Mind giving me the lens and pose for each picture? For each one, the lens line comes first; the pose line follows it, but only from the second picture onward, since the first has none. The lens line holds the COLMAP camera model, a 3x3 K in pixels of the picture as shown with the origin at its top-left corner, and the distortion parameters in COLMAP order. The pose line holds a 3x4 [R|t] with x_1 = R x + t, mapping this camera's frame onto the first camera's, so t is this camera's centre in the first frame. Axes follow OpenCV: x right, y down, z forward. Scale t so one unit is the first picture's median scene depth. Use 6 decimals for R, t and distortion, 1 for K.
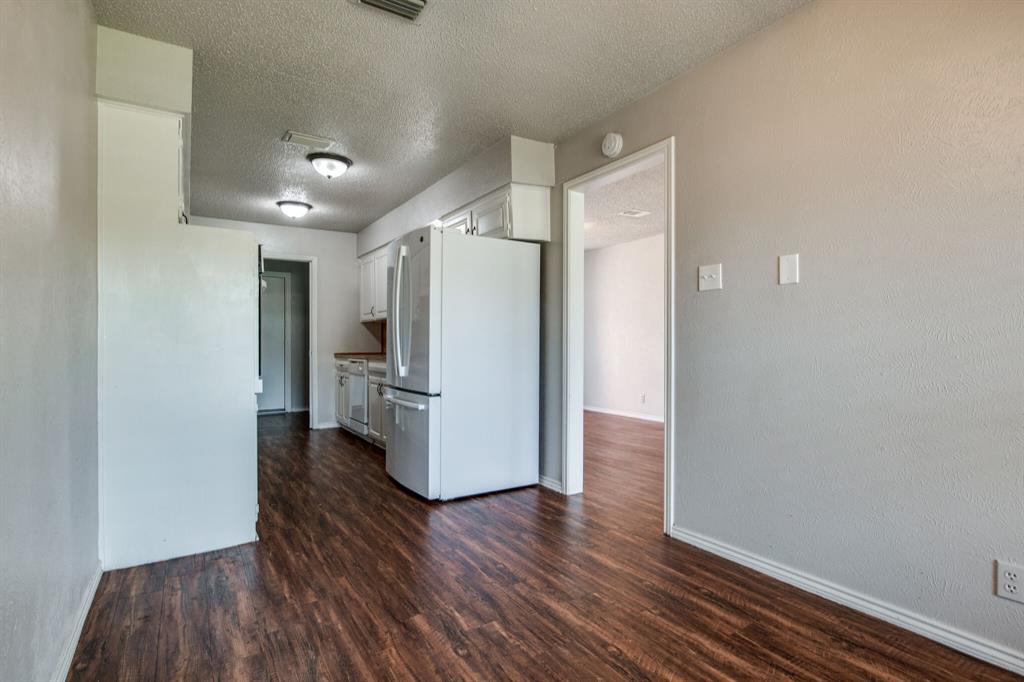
lens RADIAL K [[508.0, 0, 512.0], [0, 508.0, 341.0], [0, 0, 1]] dist [-0.011056, -0.000400]
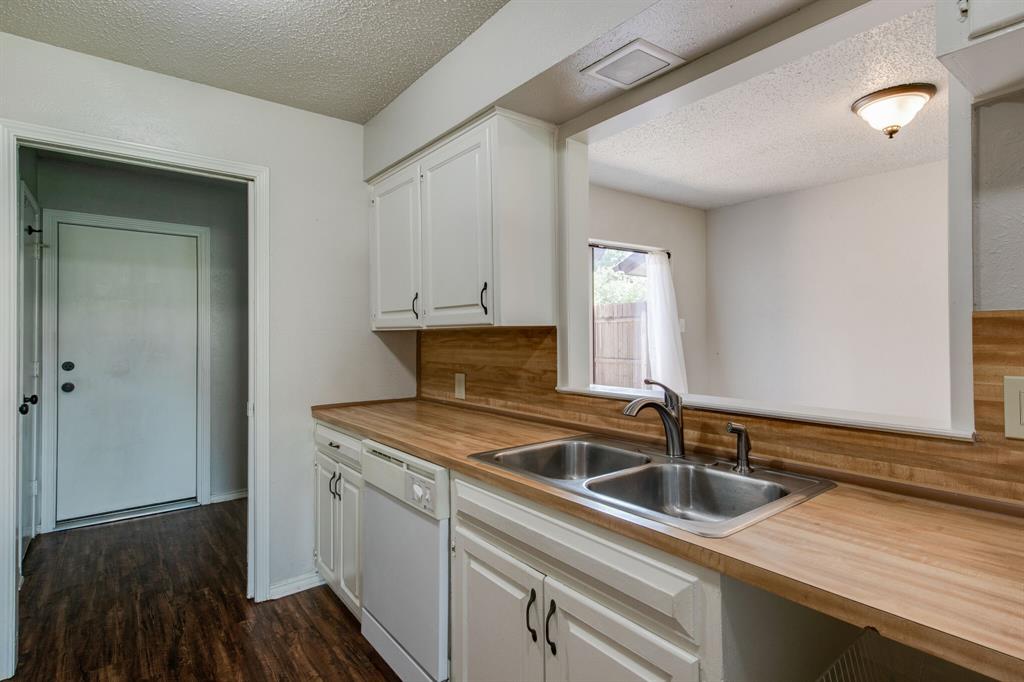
lens RADIAL K [[520.3, 0, 512.0], [0, 520.3, 330.0], [0, 0, 1]] dist [0.036577, -0.000133]
pose [[0.996701, -0.001308, 0.081156, -0.220508], [0.001806, 0.999980, -0.006055, -0.035121], [-0.081147, 0.006182, 0.996683, 0.556699]]
